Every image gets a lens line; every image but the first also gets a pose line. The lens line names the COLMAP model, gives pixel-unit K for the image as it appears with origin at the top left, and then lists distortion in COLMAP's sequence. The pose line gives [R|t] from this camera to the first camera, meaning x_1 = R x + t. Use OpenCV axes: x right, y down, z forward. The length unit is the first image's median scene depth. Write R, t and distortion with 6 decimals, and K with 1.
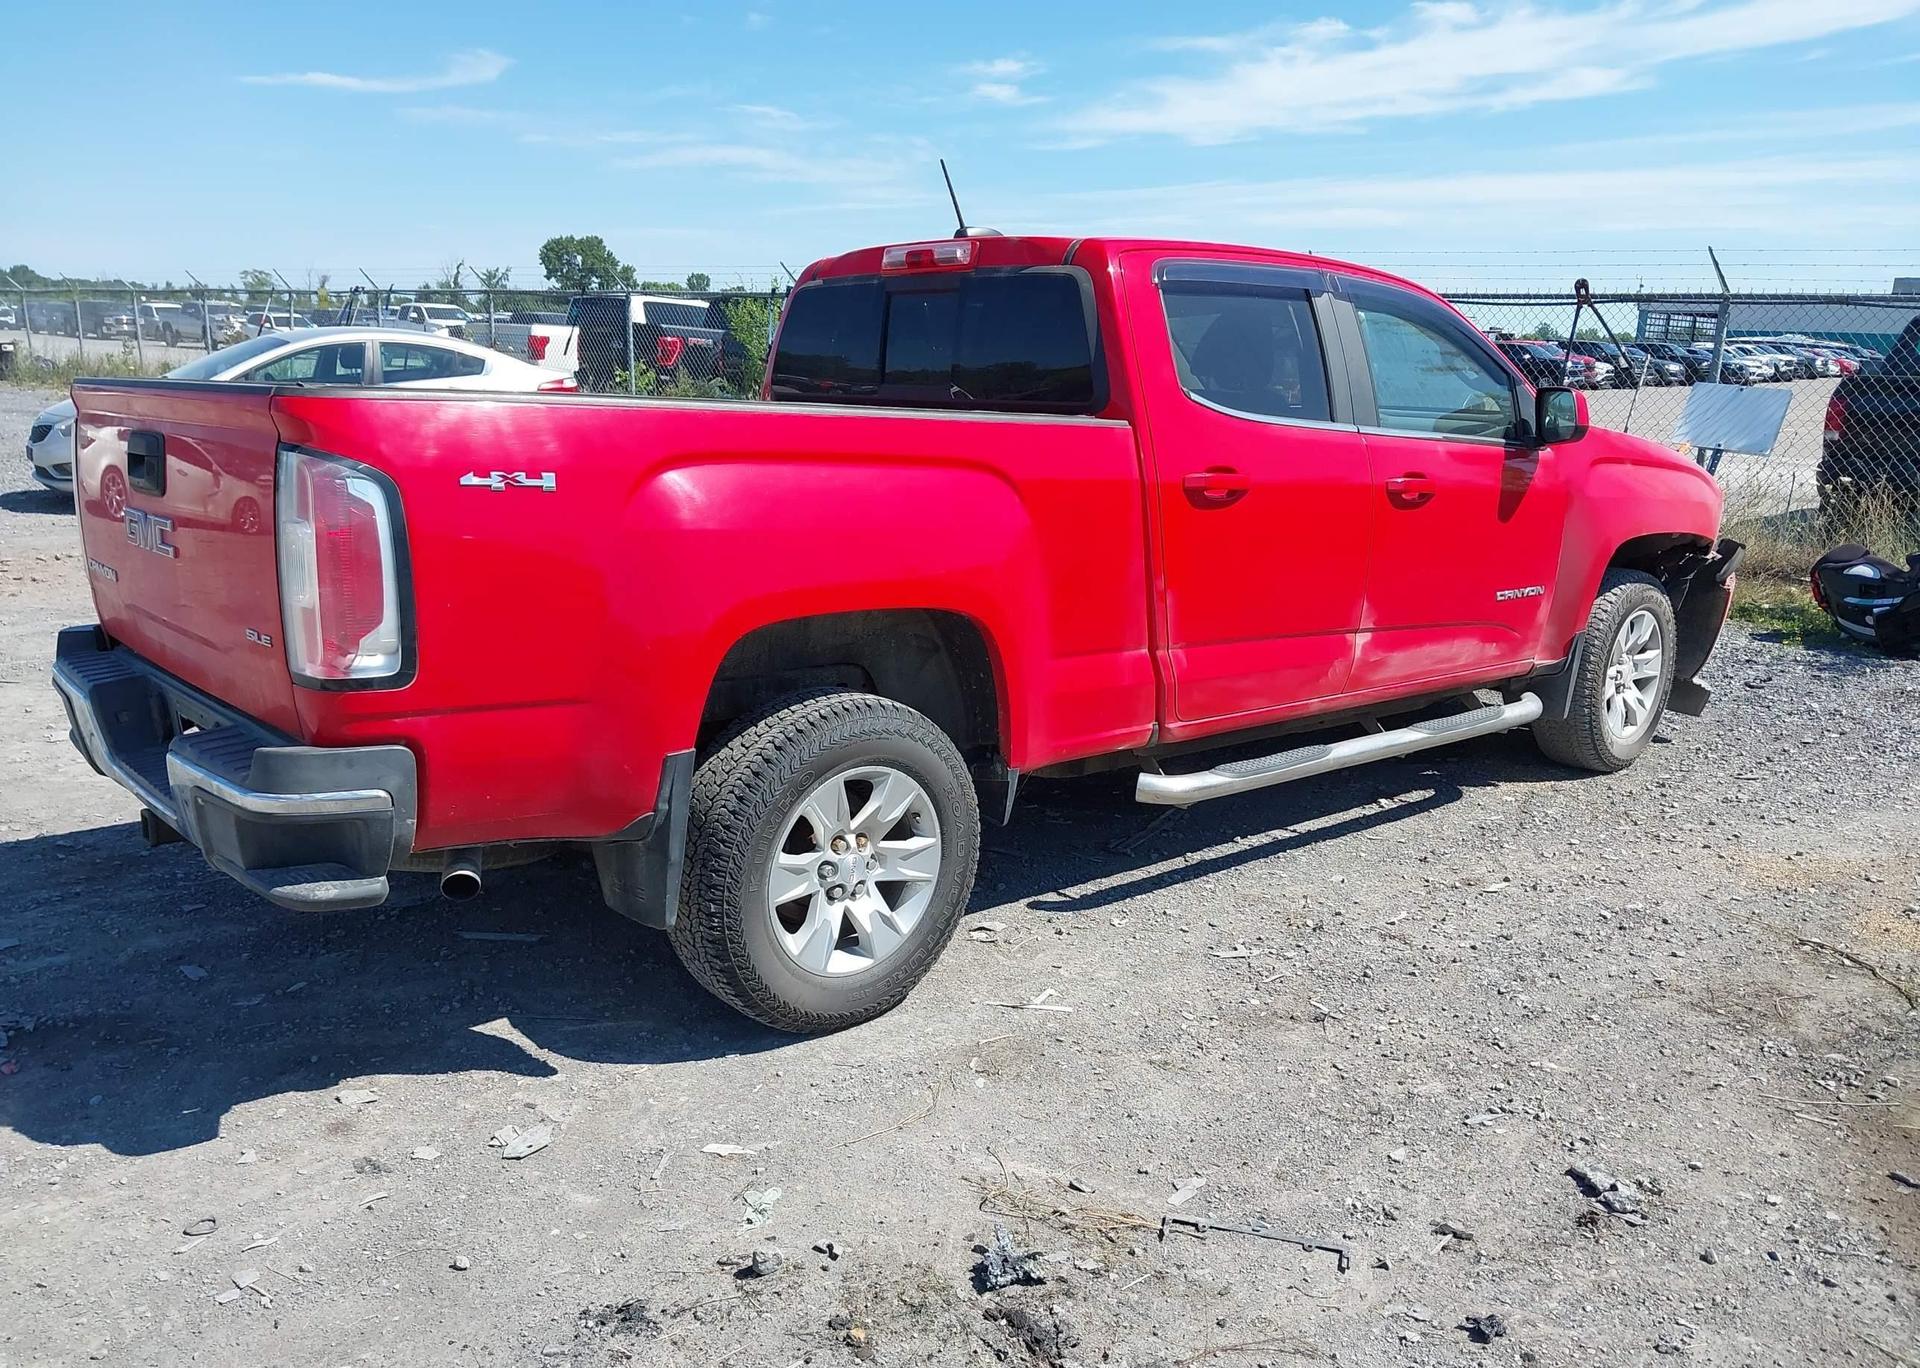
lens RADIAL K [[1492.9, 0, 927.0], [0, 1492.9, 682.5], [0, 0, 1]] dist [-0.004110, -0.004068]
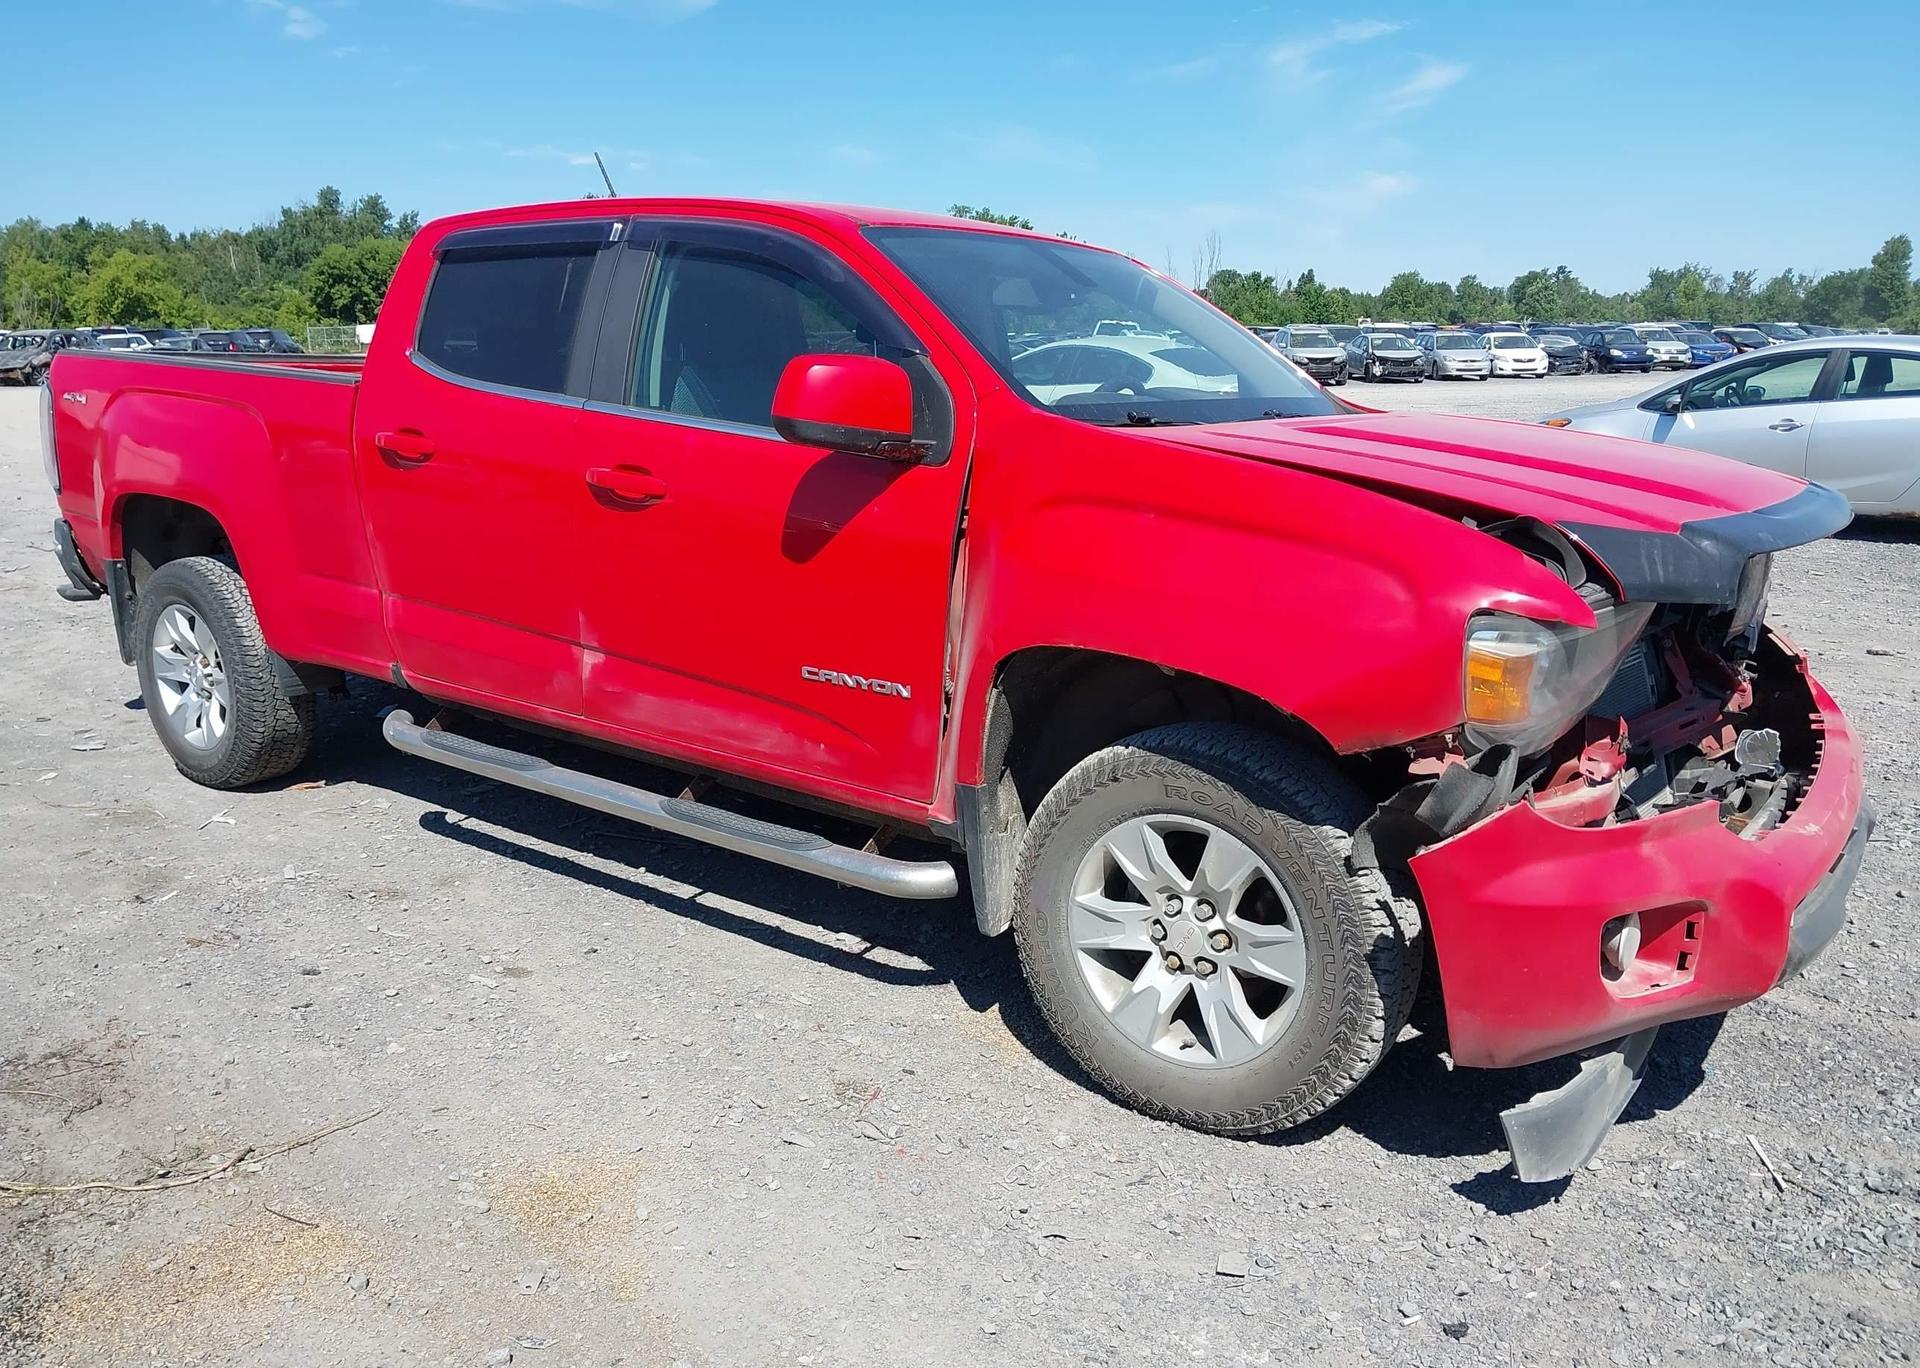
lens RADIAL K [[1515.8, 0, 961.5], [0, 1515.8, 690.1], [0, 0, 1]] dist [-0.003767, 0.003087]
pose [[0.234521, 0.194786, -0.952396, 1.370010], [-0.212613, 0.966277, 0.145270, -0.213282], [0.948576, 0.168423, 0.268026, 1.155320]]
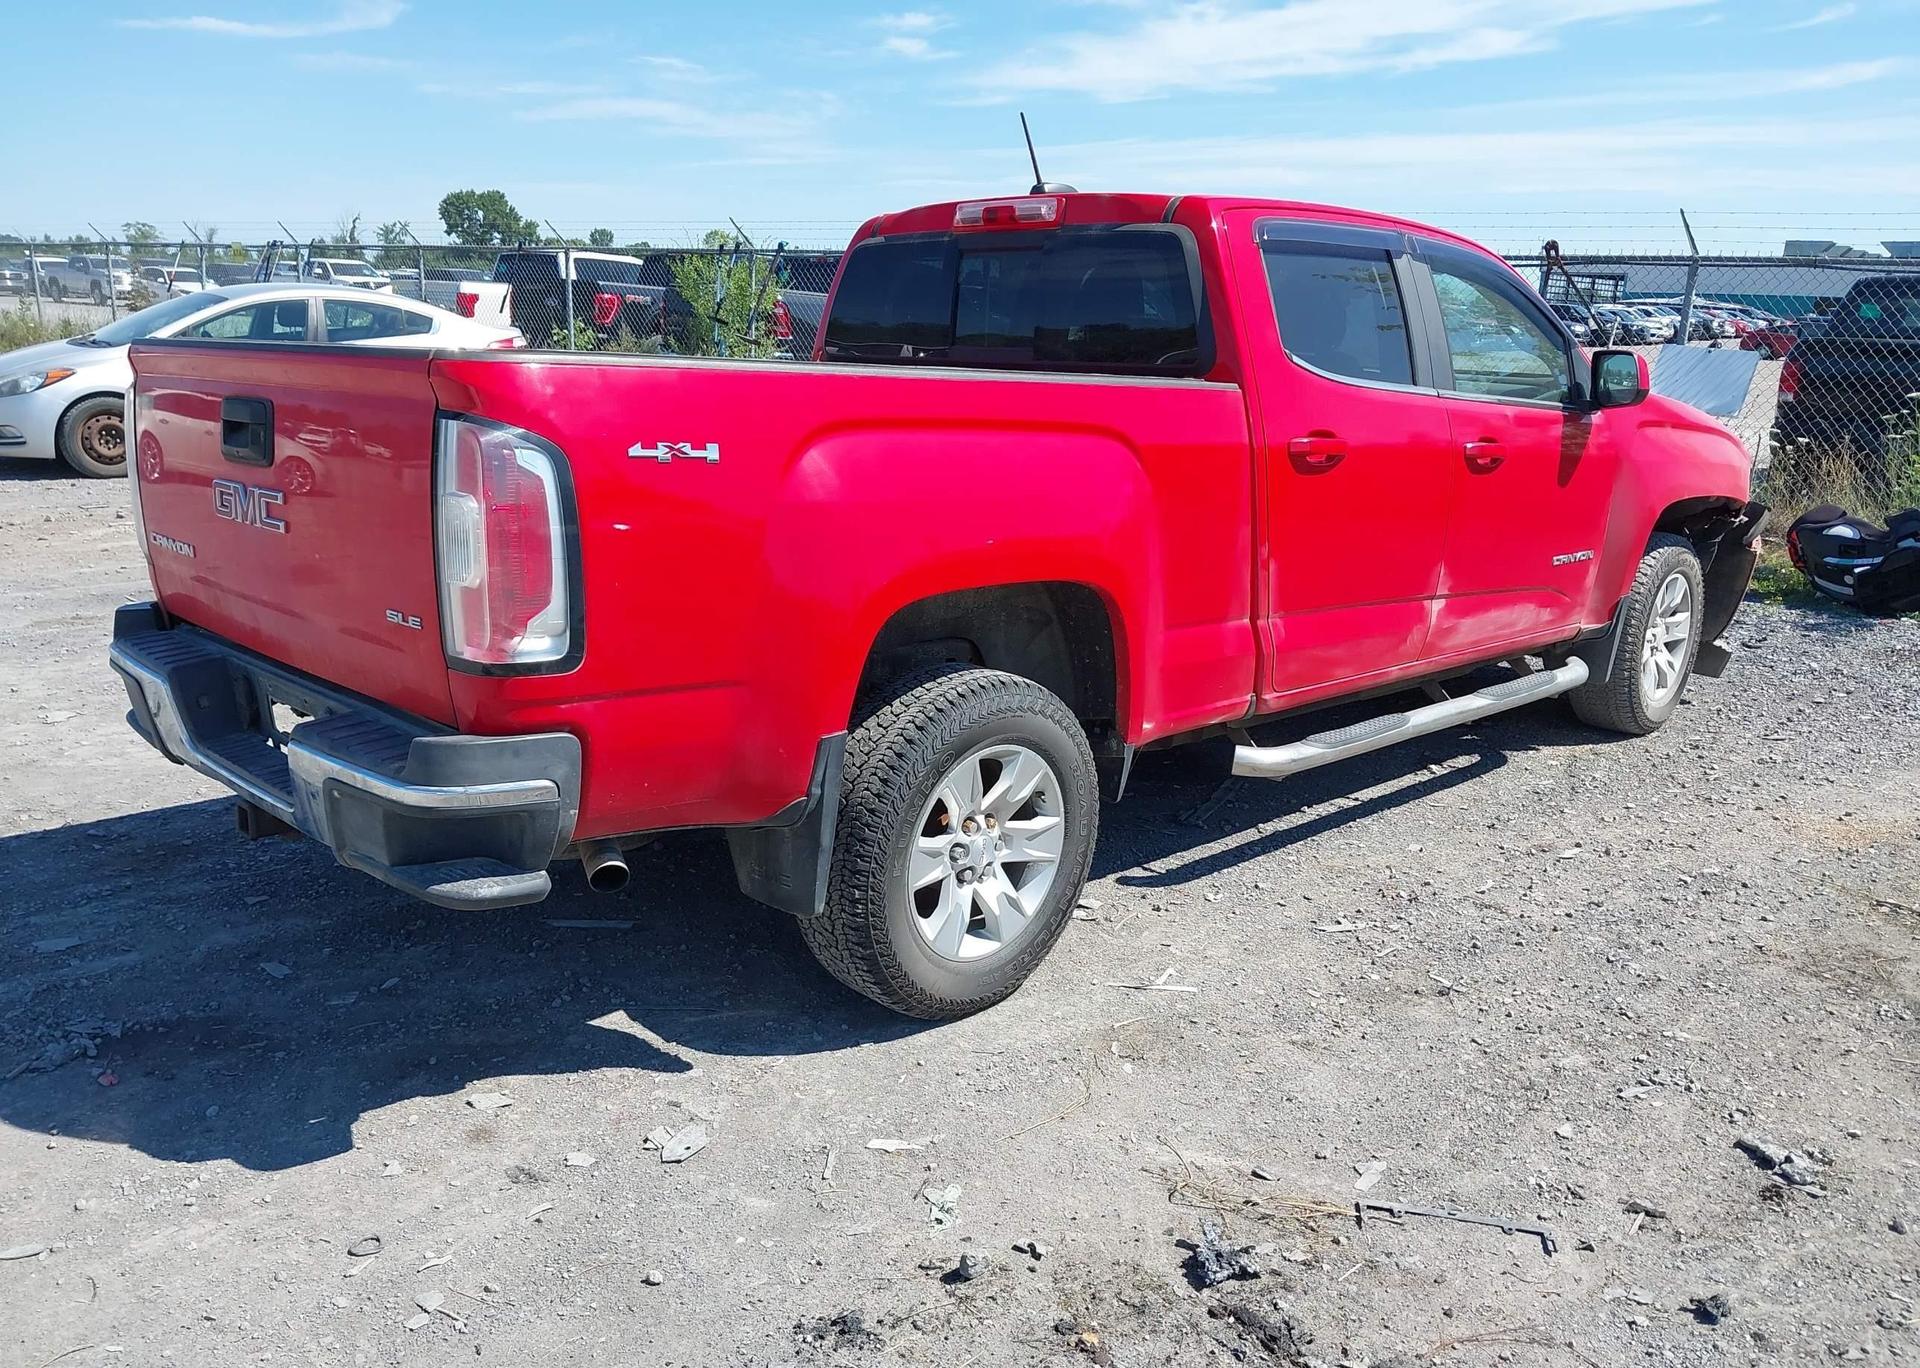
lens RADIAL K [[1491.8, 0, 922.9], [0, 1491.8, 690.2], [0, 0, 1]] dist [-0.003828, -0.002038]
pose [[0.998379, -0.010836, 0.055874, -0.125383], [0.009098, 0.999470, 0.031266, -0.008632], [-0.056183, -0.030707, 0.997948, 0.034633]]
